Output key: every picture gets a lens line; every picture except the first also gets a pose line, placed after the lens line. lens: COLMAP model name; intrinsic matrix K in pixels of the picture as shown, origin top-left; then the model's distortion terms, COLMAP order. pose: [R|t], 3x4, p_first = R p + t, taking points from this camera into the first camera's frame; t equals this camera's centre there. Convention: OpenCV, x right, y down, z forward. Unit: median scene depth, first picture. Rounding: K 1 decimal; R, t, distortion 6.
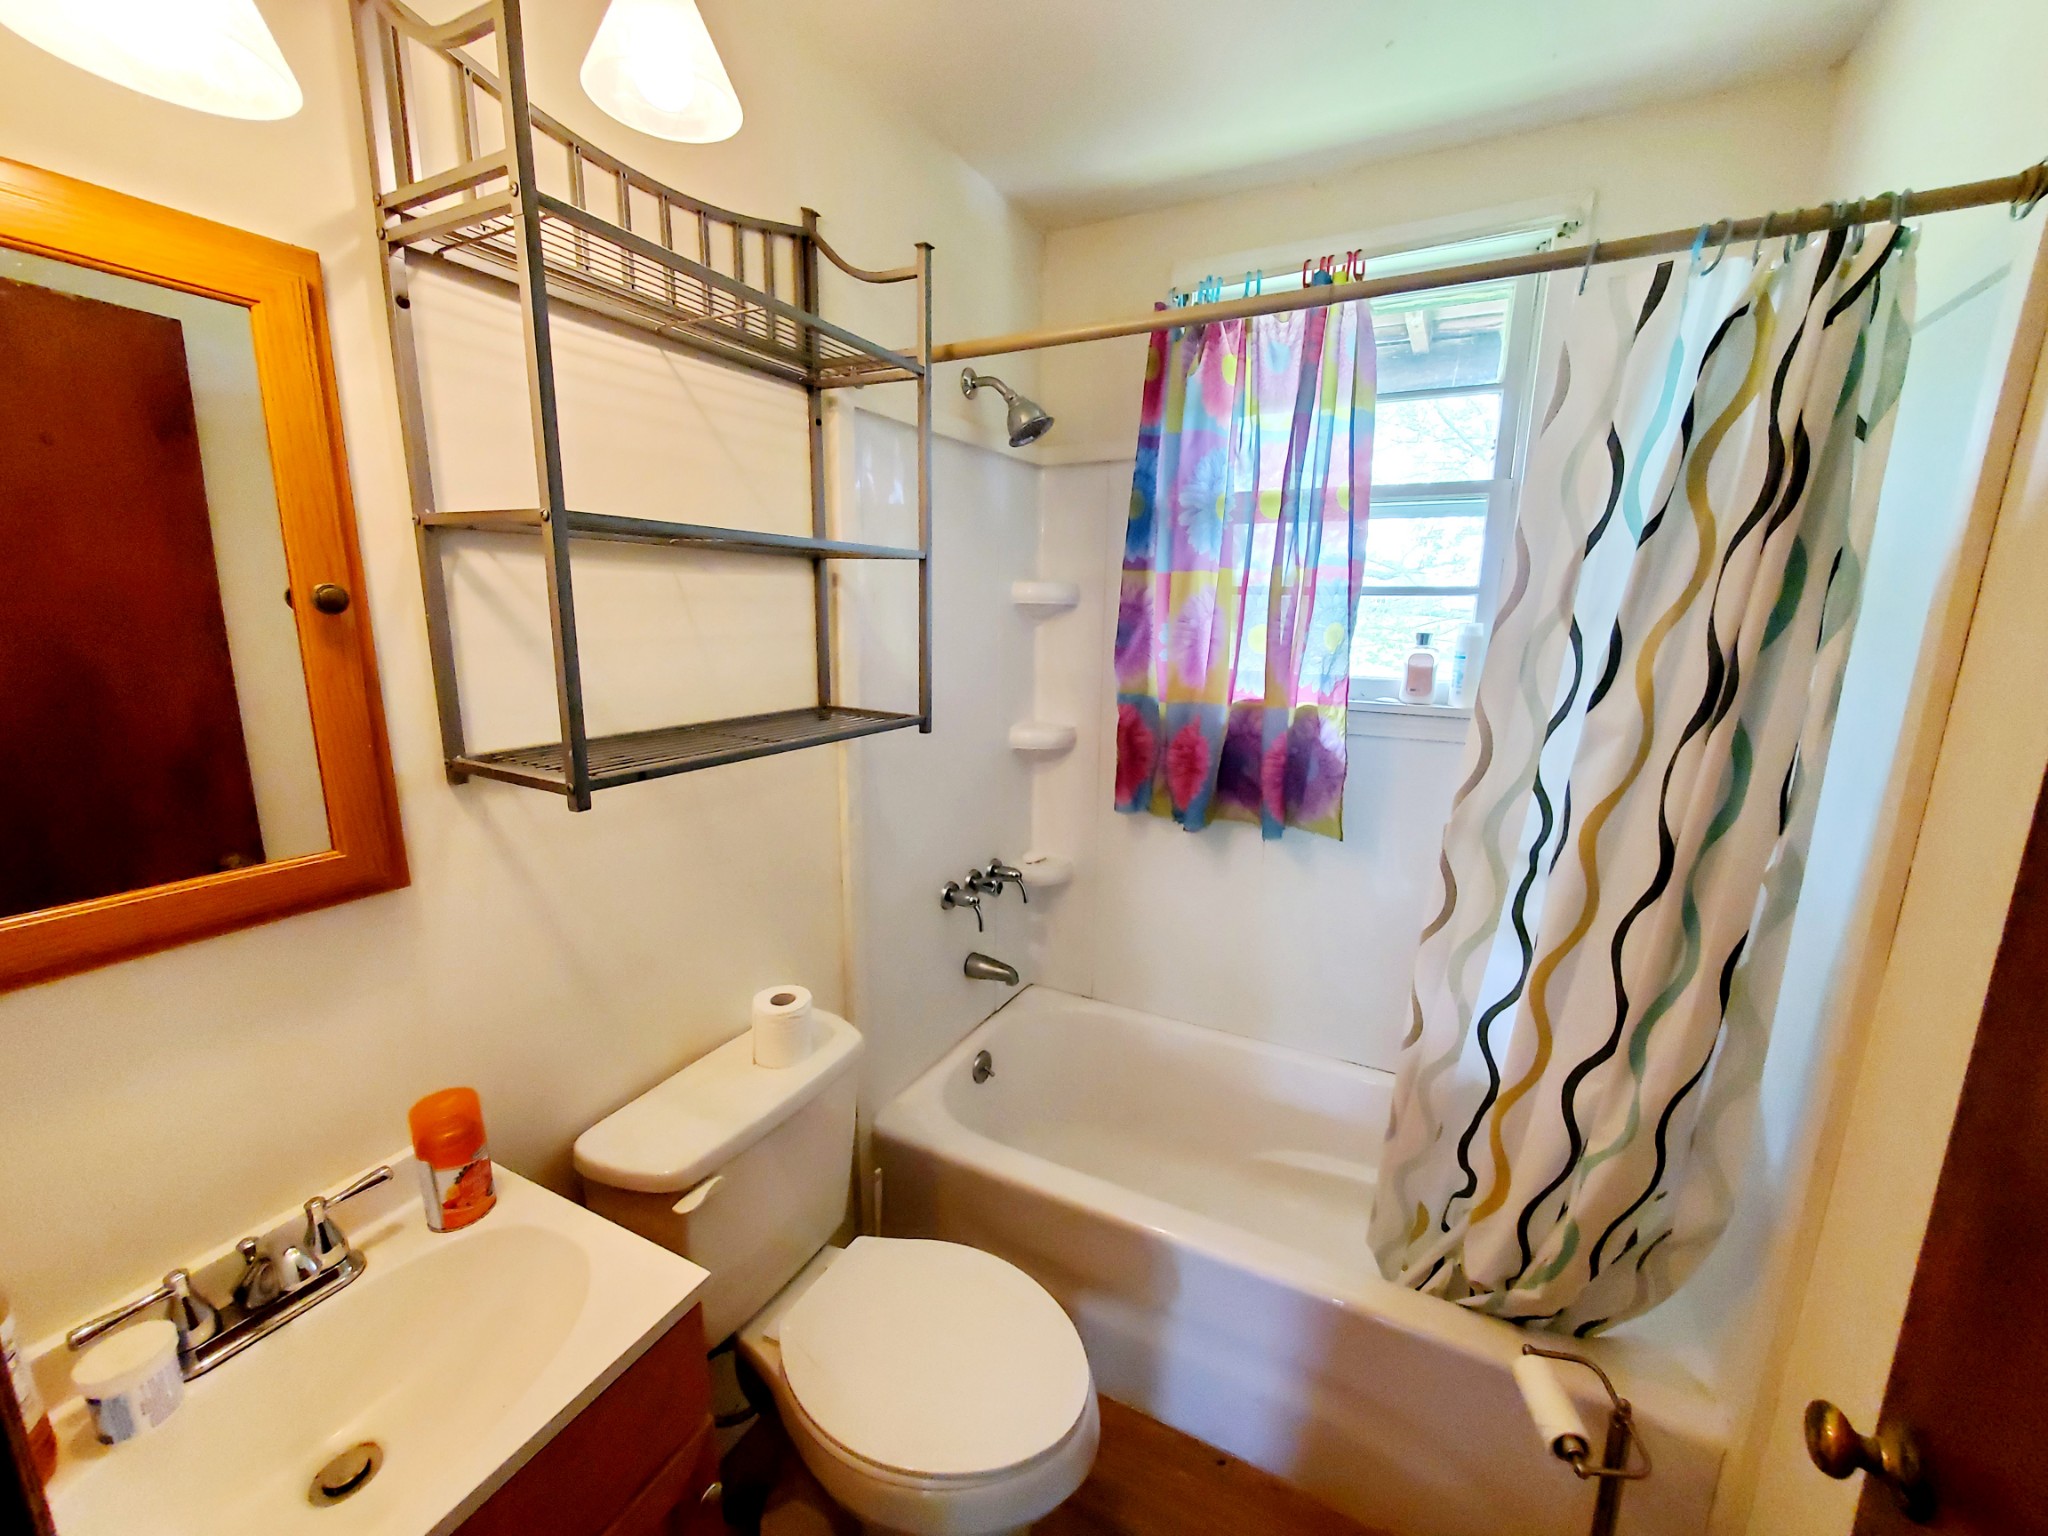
lens RADIAL K [[810.1, 0, 1051.8], [0, 810.1, 763.5], [0, 0, 1]] dist [0.004709, -0.000345]
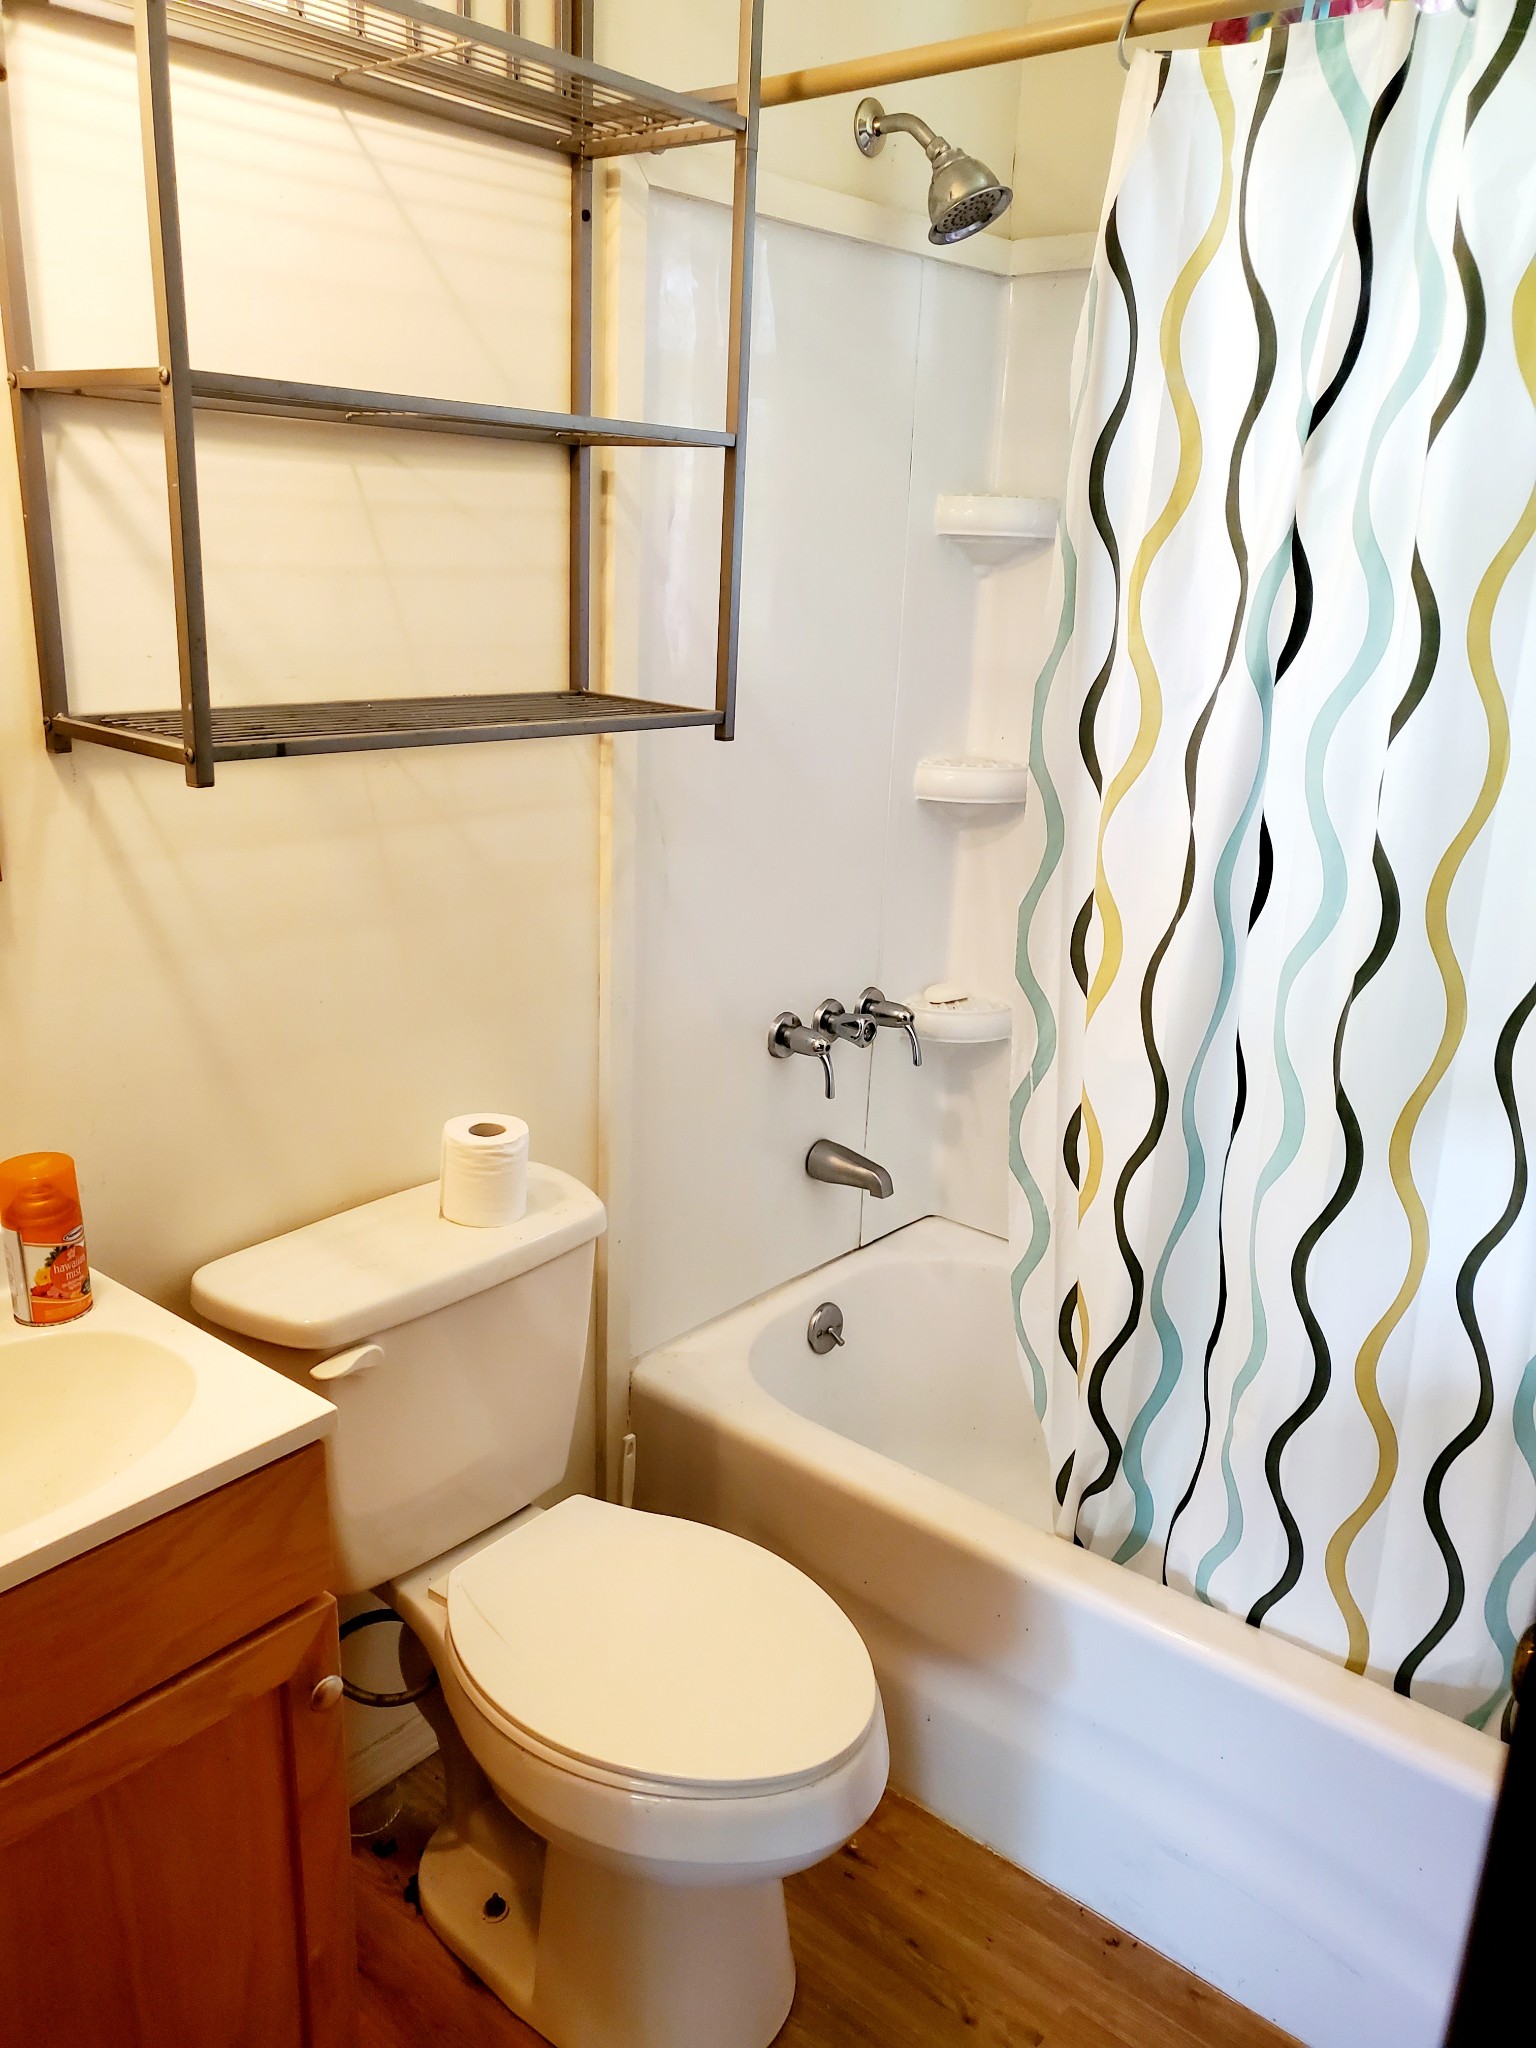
lens RADIAL K [[1599.8, 0, 761.2], [0, 1599.8, 1045.7], [0, 0, 1]] dist [0.051073, -0.026484]
pose [[0.970894, 0.090149, -0.221895, 0.174738], [-0.067265, 0.991805, 0.108622, 0.062302], [0.229868, -0.090534, 0.969002, -0.220749]]
